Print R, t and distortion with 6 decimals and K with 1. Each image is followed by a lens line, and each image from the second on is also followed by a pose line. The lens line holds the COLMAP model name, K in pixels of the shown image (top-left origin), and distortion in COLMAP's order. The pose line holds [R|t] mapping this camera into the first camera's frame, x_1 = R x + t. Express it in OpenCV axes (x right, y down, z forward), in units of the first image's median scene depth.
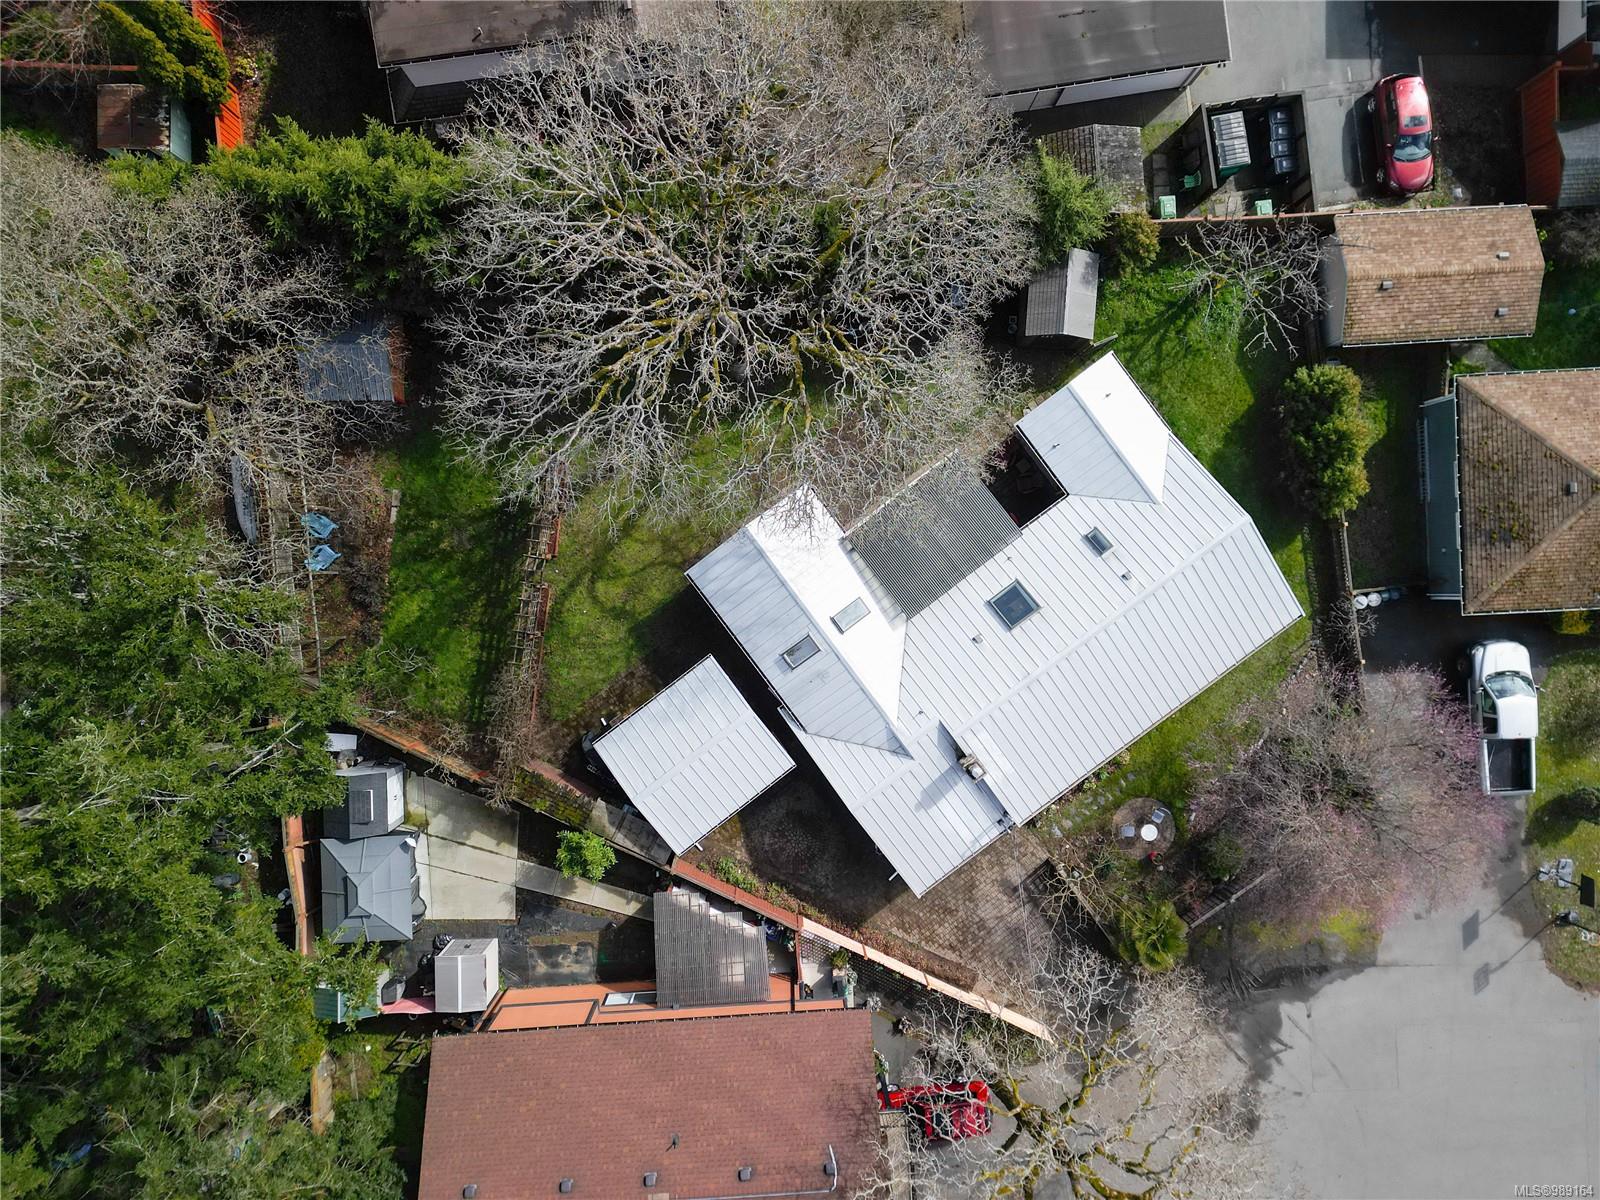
lens RADIAL K [[1113.3, 0, 800.0], [0, 1113.3, 600.0], [0, 0, 1]] dist [0.063144, -0.066392]
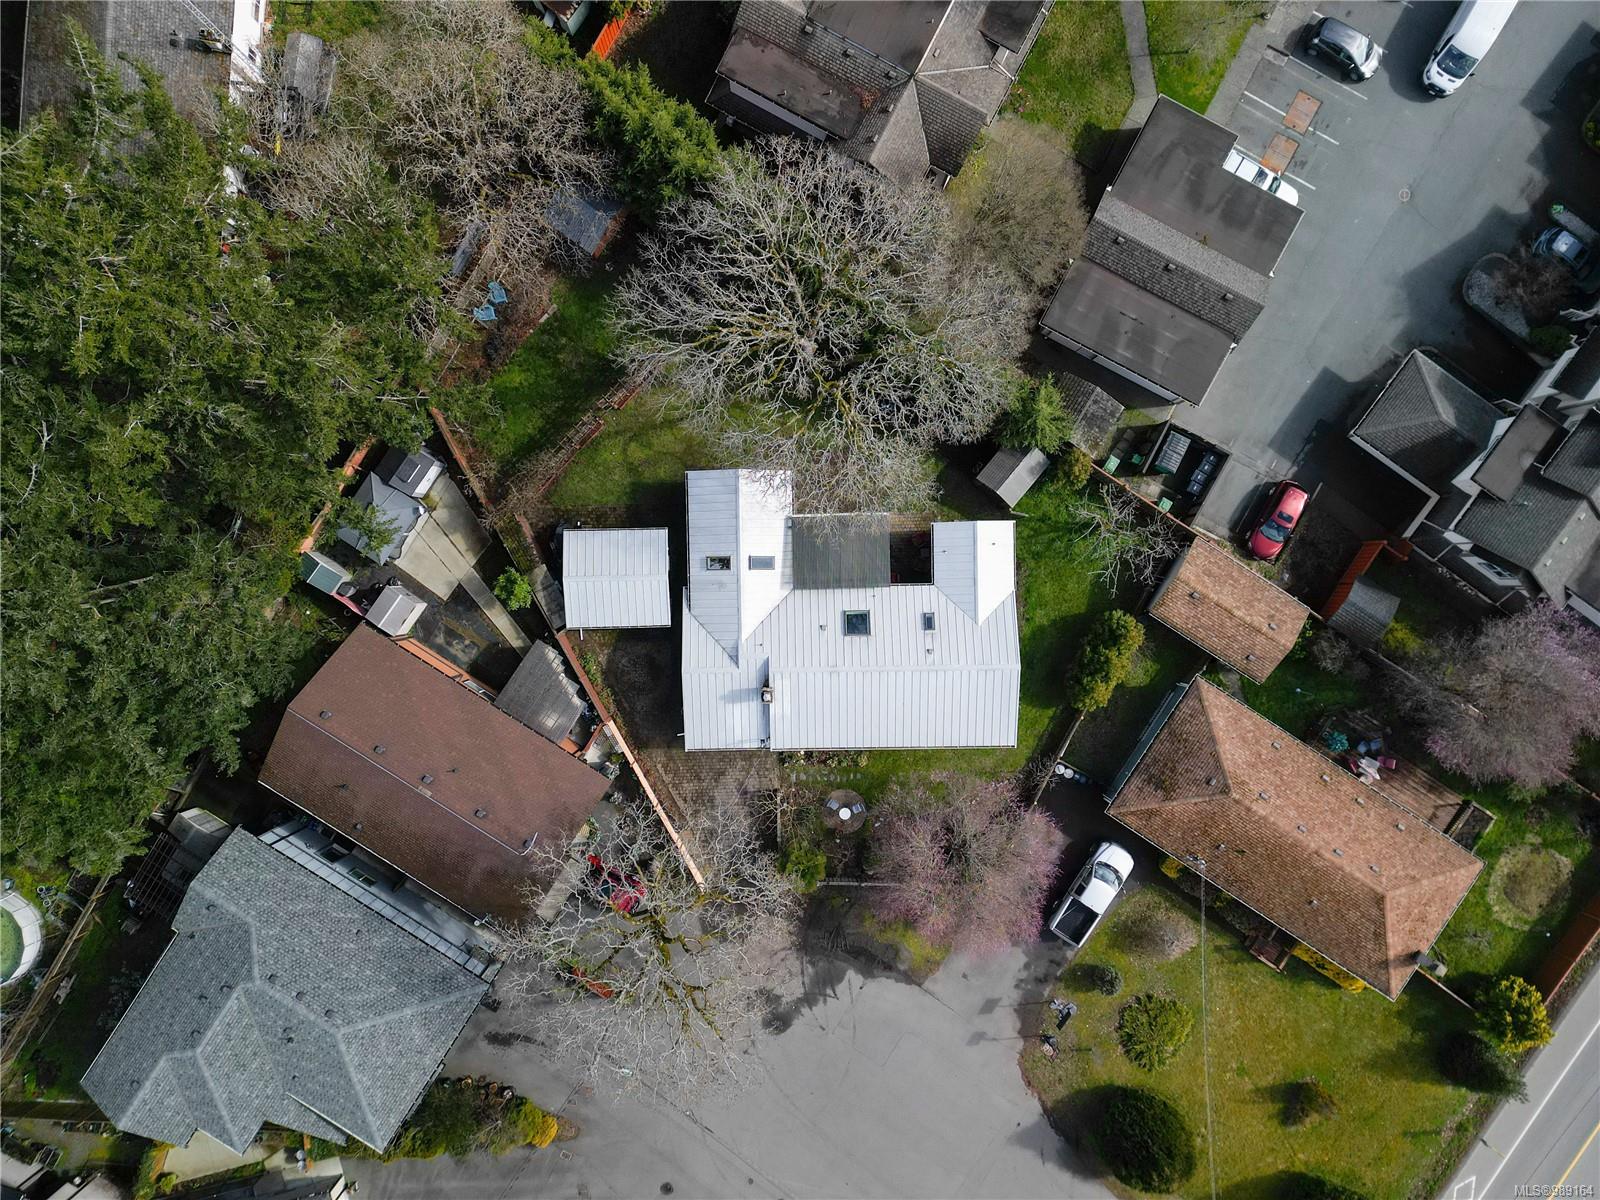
lens RADIAL K [[1104.4, 0, 800.0], [0, 1104.4, 600.0], [0, 0, 1]] dist [0.074578, -0.072162]
pose [[0.809687, 0.586823, 0.006712, 0.101463], [-0.586799, 0.809715, -0.005370, 0.030215], [-0.008586, 0.000409, 0.999963, -0.419289]]
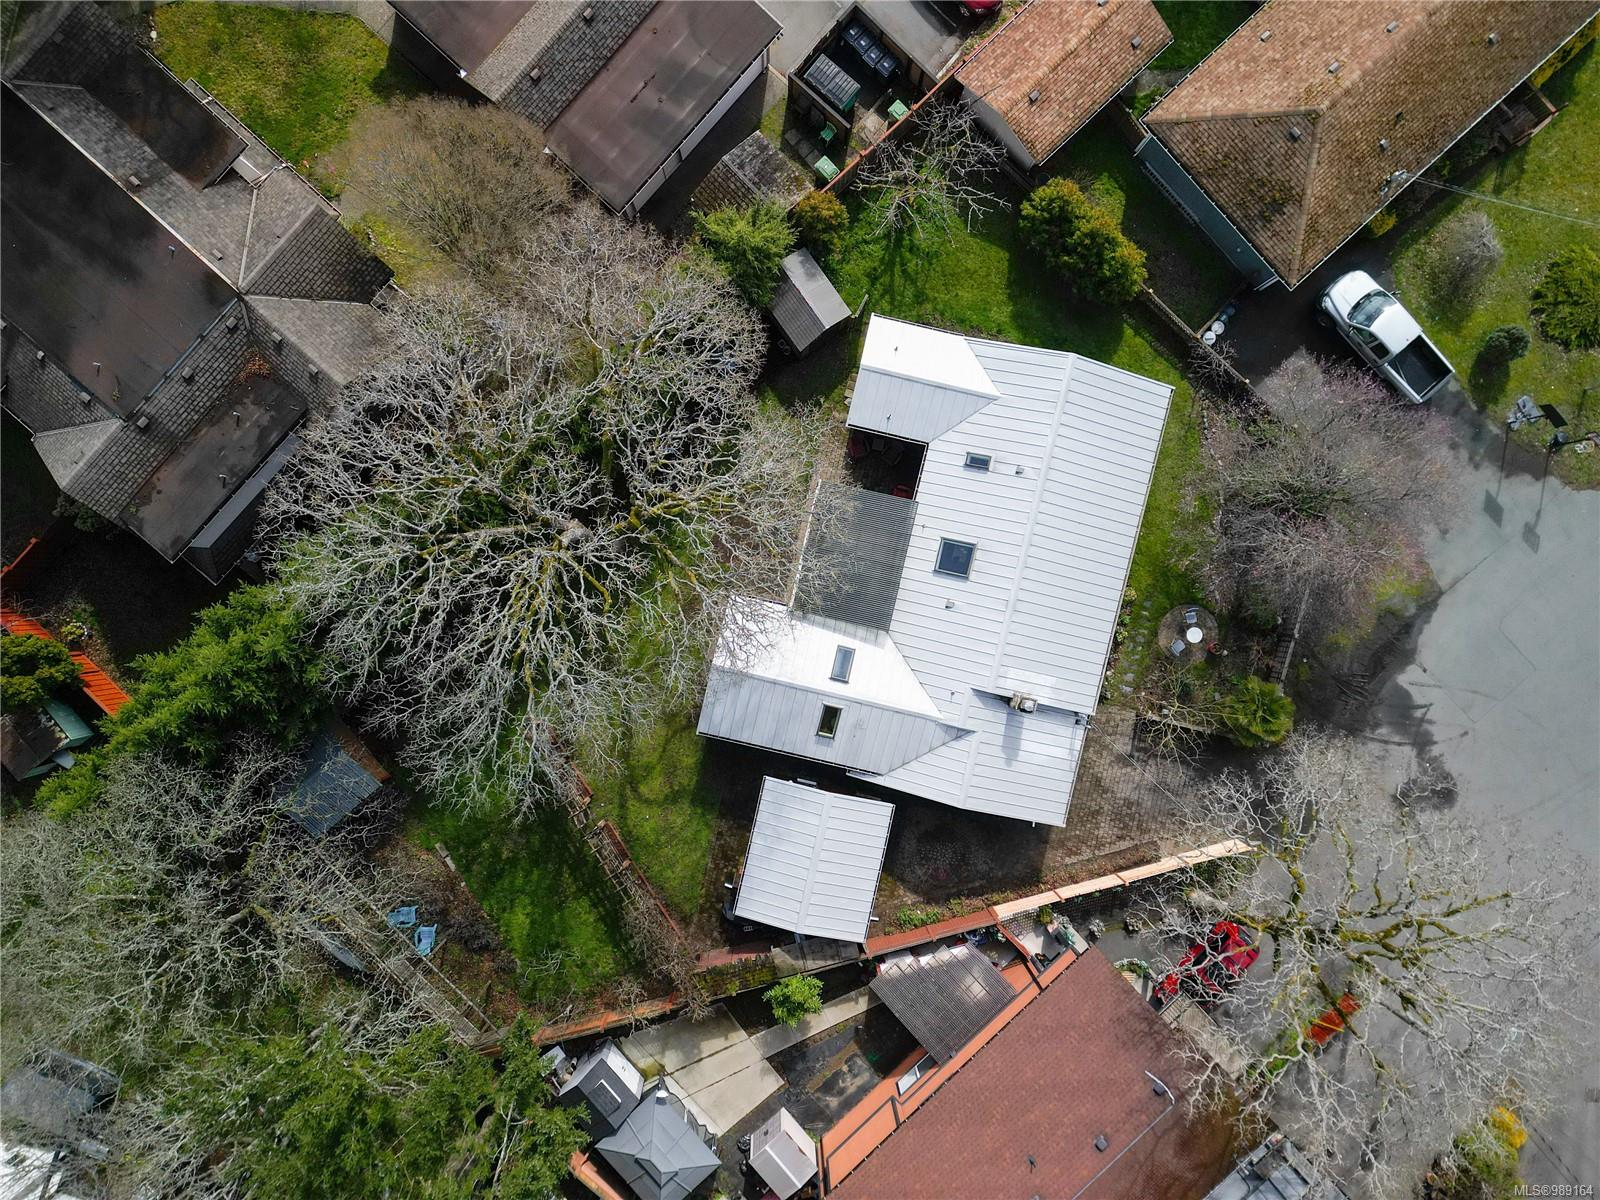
lens RADIAL K [[1104.4, 0, 800.0], [0, 1104.4, 600.0], [0, 0, 1]] dist [0.074578, -0.072162]
pose [[0.767958, -0.640372, -0.012785, 0.064555], [0.640463, 0.767976, 0.004536, -0.062312], [0.006914, -0.011672, 0.999908, -0.048632]]
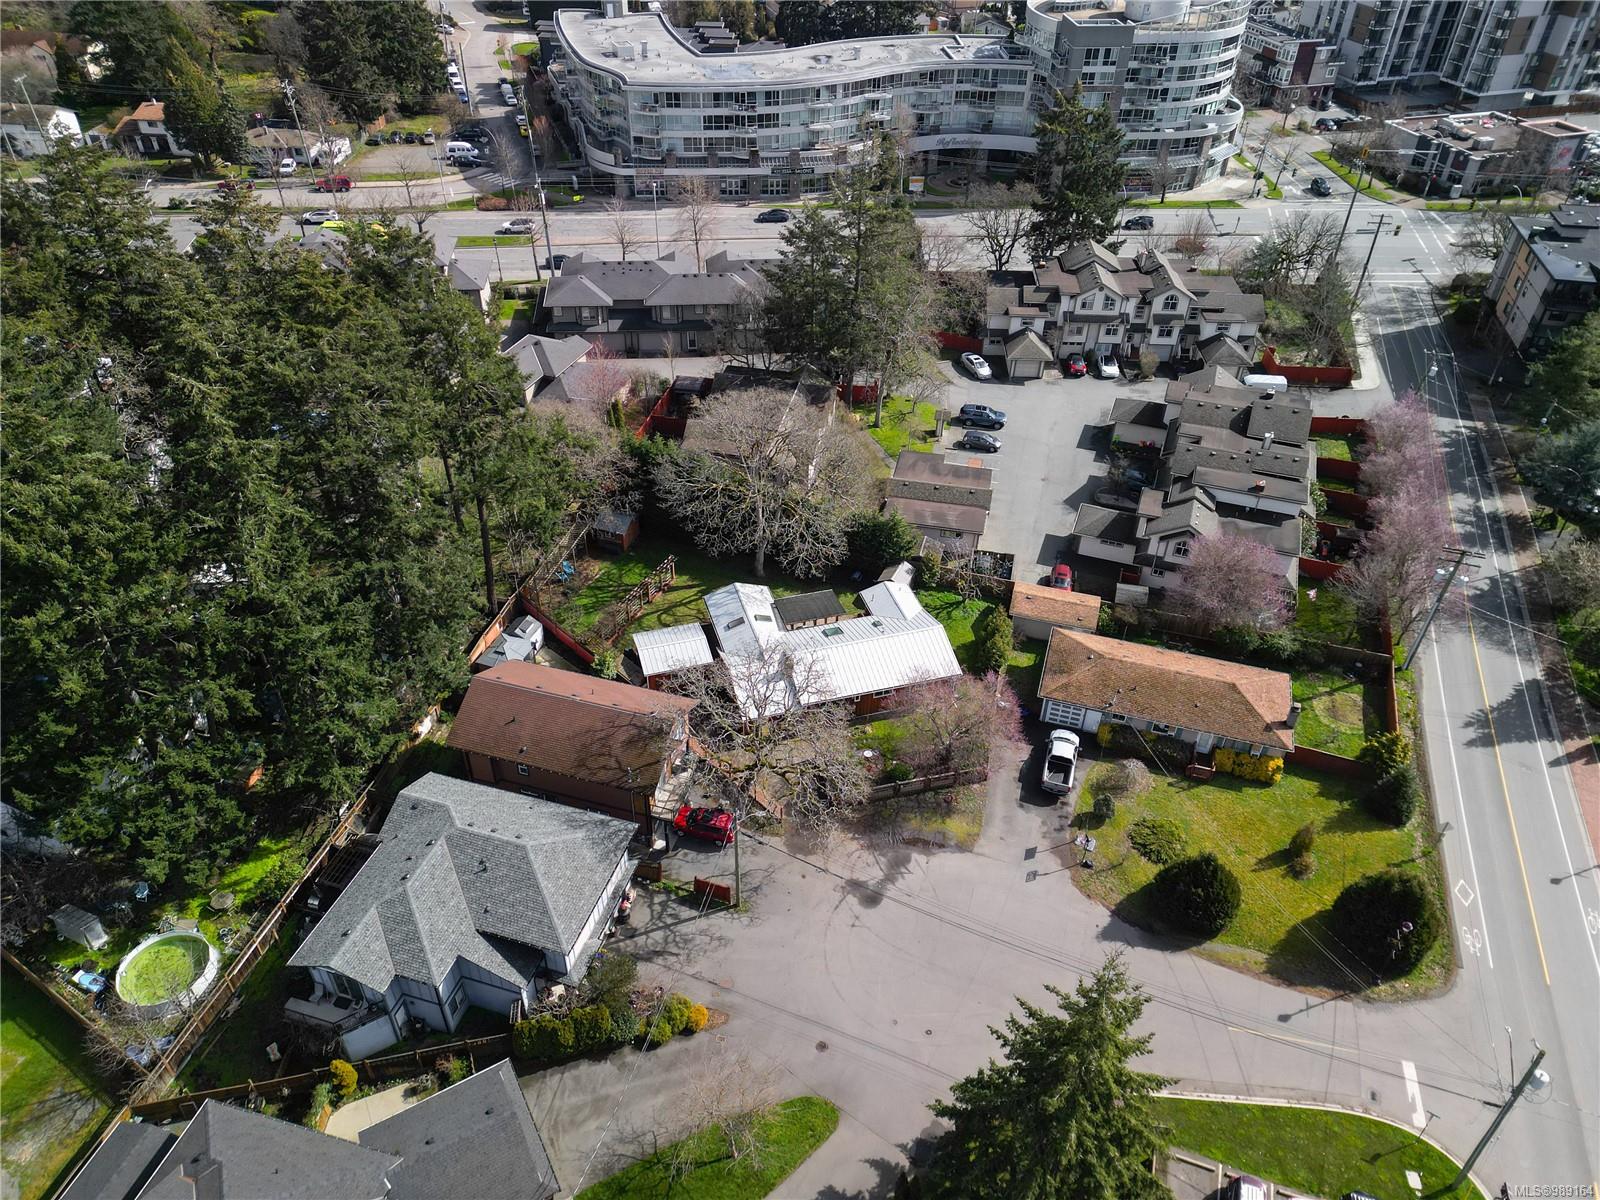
lens RADIAL K [[1104.4, 0, 800.0], [0, 1104.4, 600.0], [0, 0, 1]] dist [0.074578, -0.072162]
pose [[0.939345, 0.213706, -0.268256, 0.681164], [-0.342841, 0.563242, -0.751811, 1.583891], [-0.009574, 0.798178, 0.602345, -0.360255]]
